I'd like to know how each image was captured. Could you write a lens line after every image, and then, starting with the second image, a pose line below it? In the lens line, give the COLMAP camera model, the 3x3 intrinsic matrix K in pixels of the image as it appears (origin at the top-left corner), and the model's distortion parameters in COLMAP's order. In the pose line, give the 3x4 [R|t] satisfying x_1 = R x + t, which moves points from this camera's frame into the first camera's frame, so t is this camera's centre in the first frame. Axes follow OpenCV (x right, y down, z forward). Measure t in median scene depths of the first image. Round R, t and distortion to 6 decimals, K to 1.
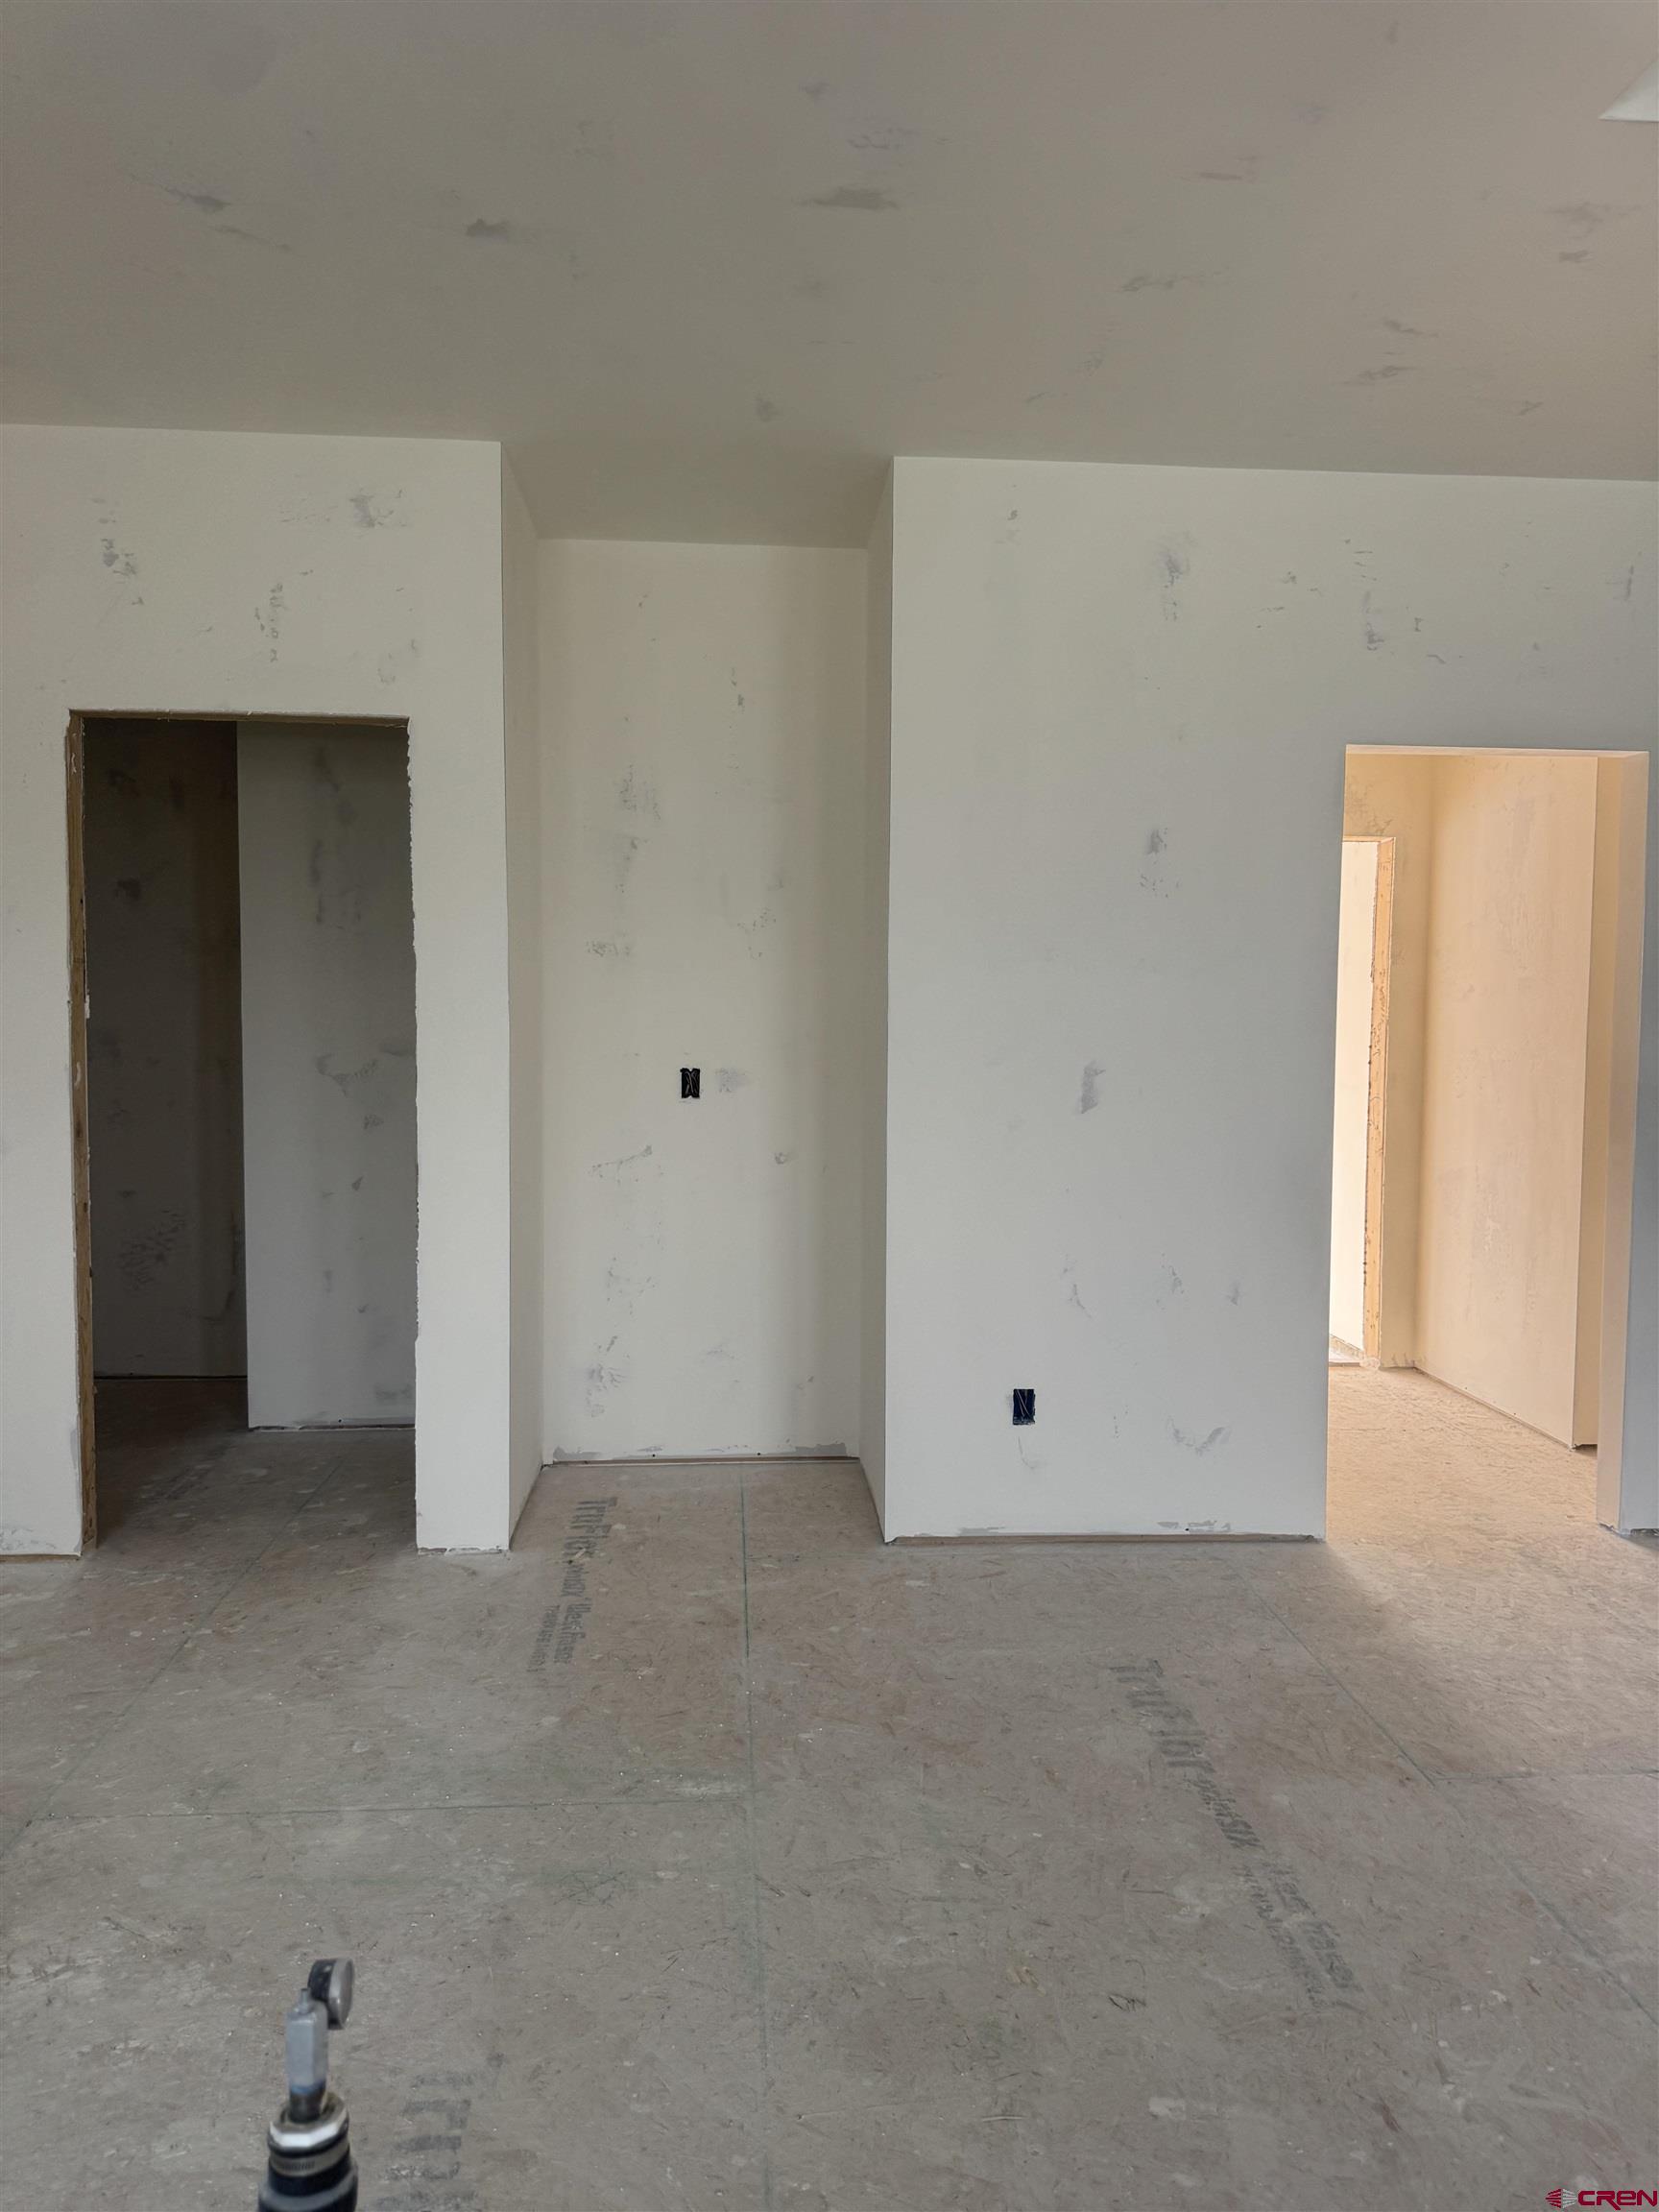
lens RADIAL K [[1581.1, 0, 829.5], [0, 1581.1, 1106.0], [0, 0, 1]] dist [0.148268, -0.173275]
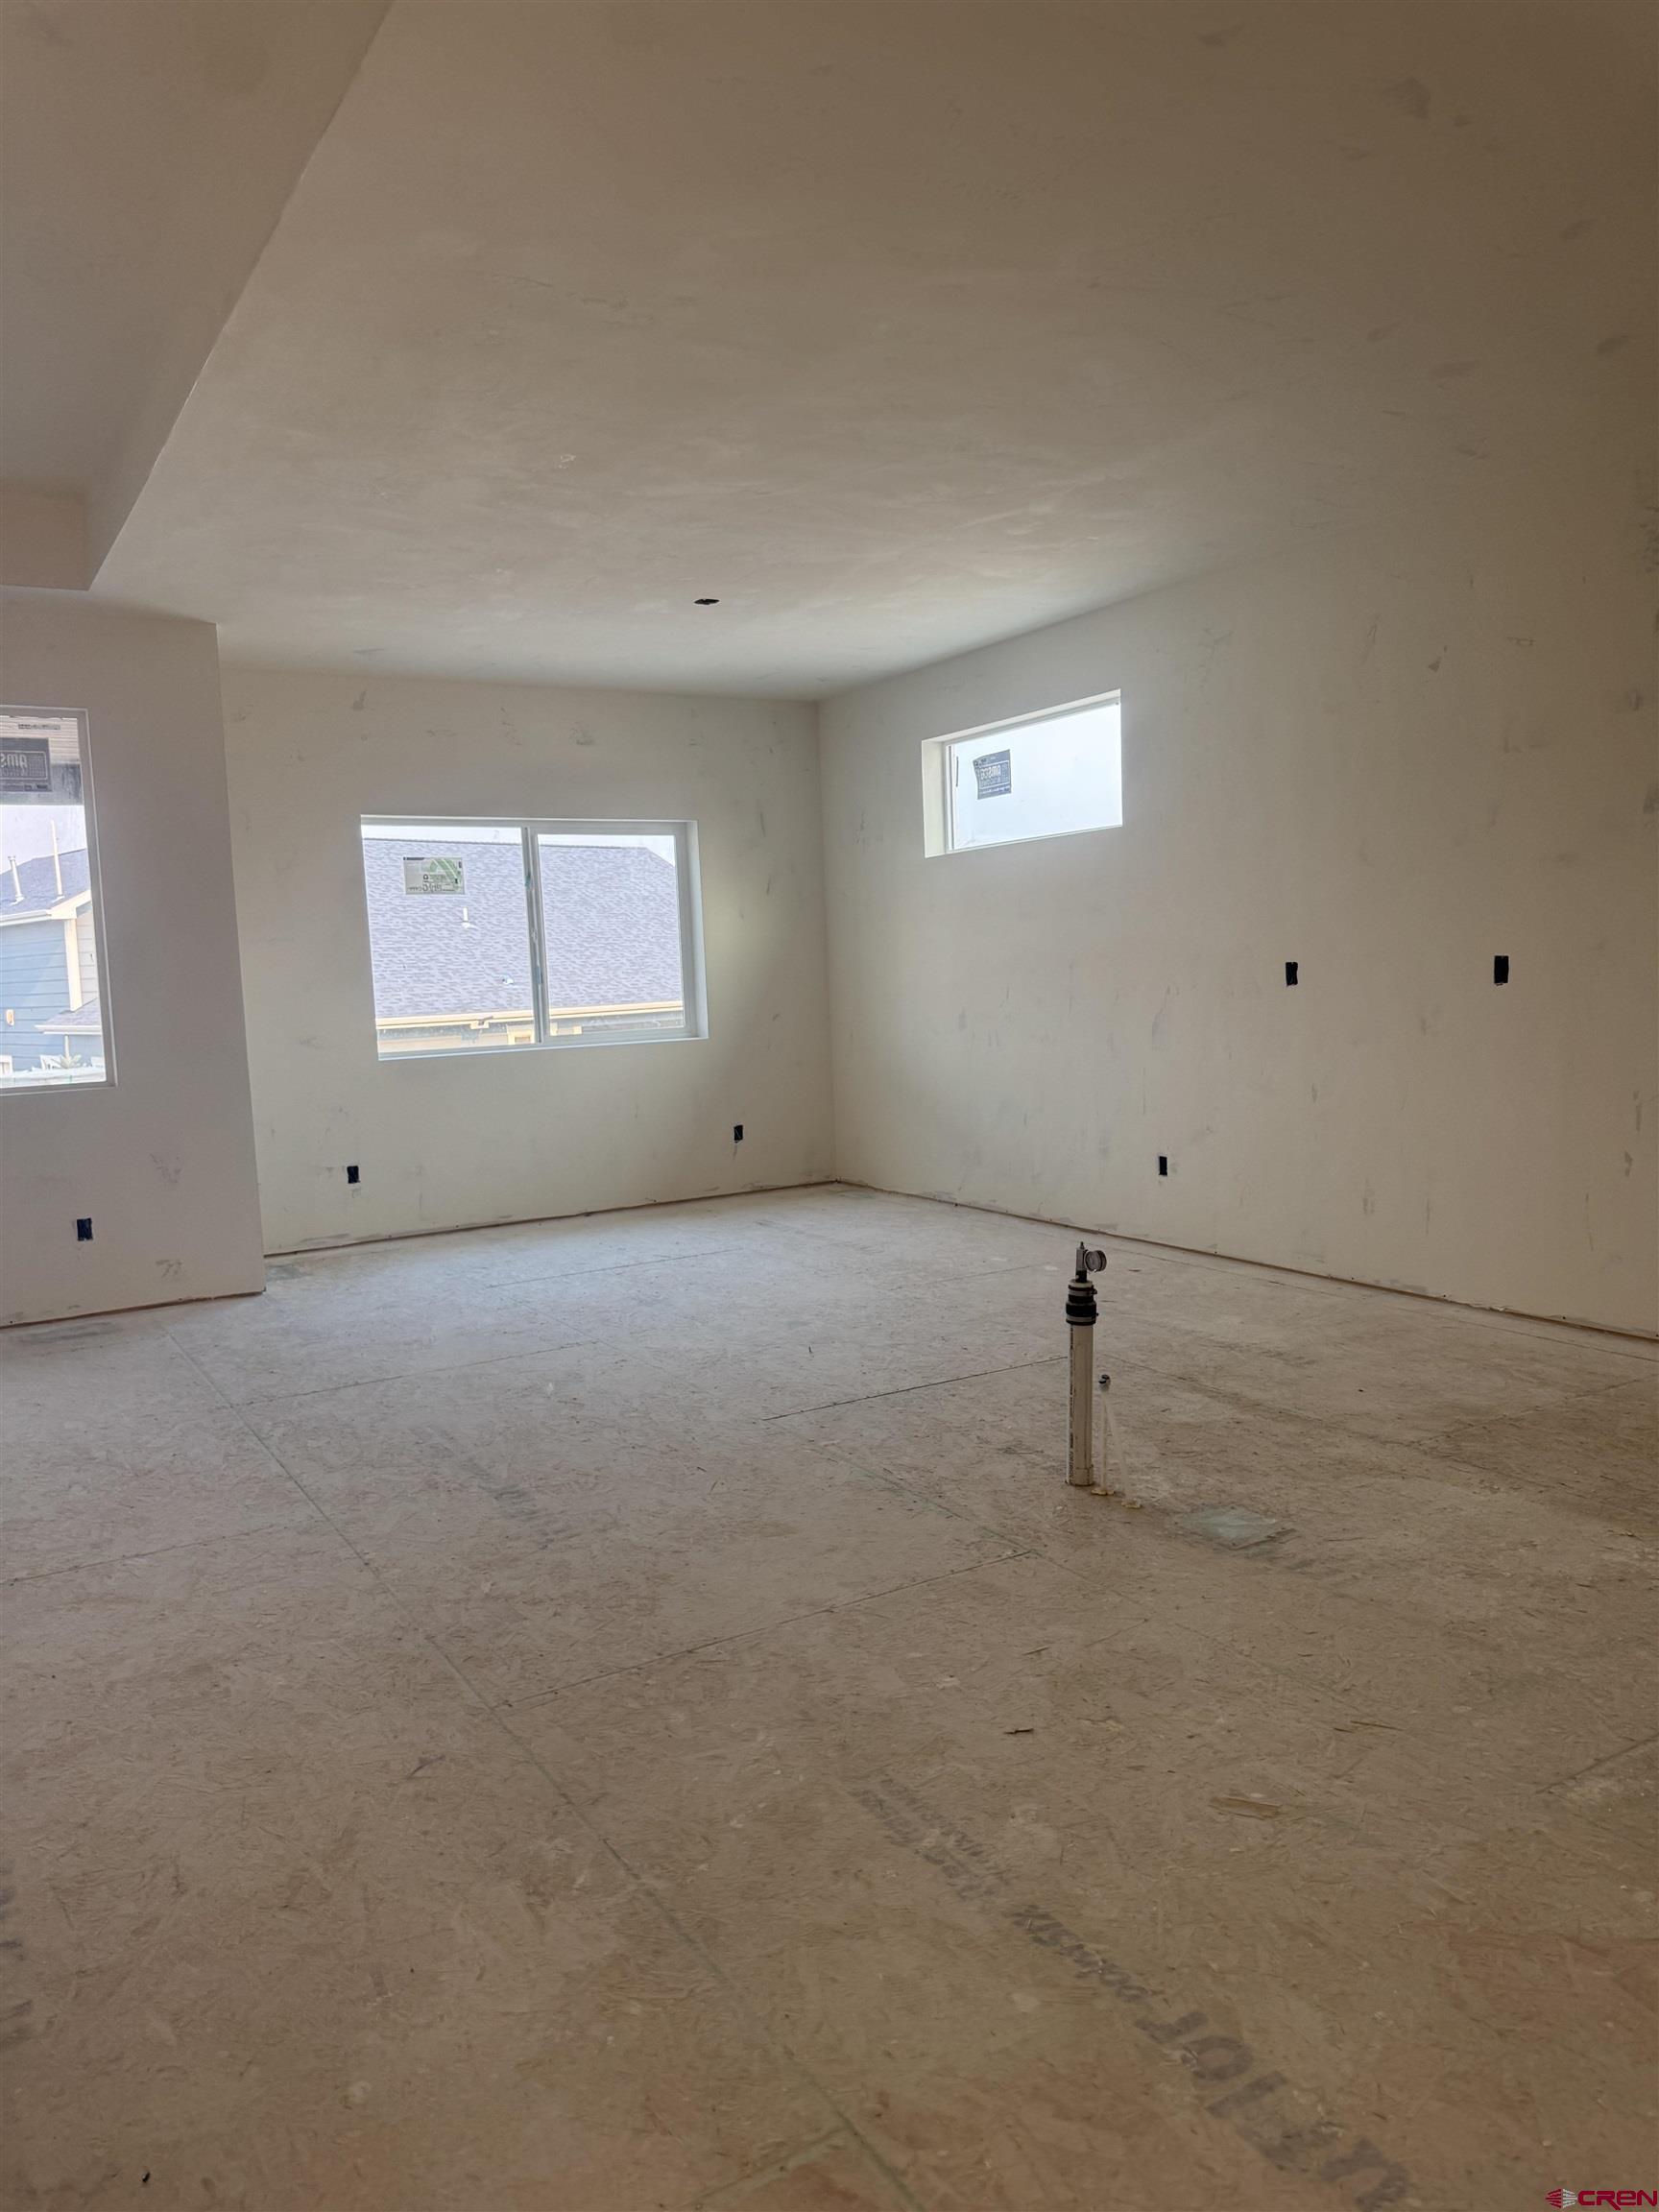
lens RADIAL K [[1581.1, 0, 829.5], [0, 1581.1, 1106.0], [0, 0, 1]] dist [0.148268, -0.173275]
pose [[-0.893806, 0.073266, -0.442428, 0.818581], [0.023877, 0.992939, 0.116195, -0.052076], [0.447817, 0.093292, -0.889245, 1.995466]]
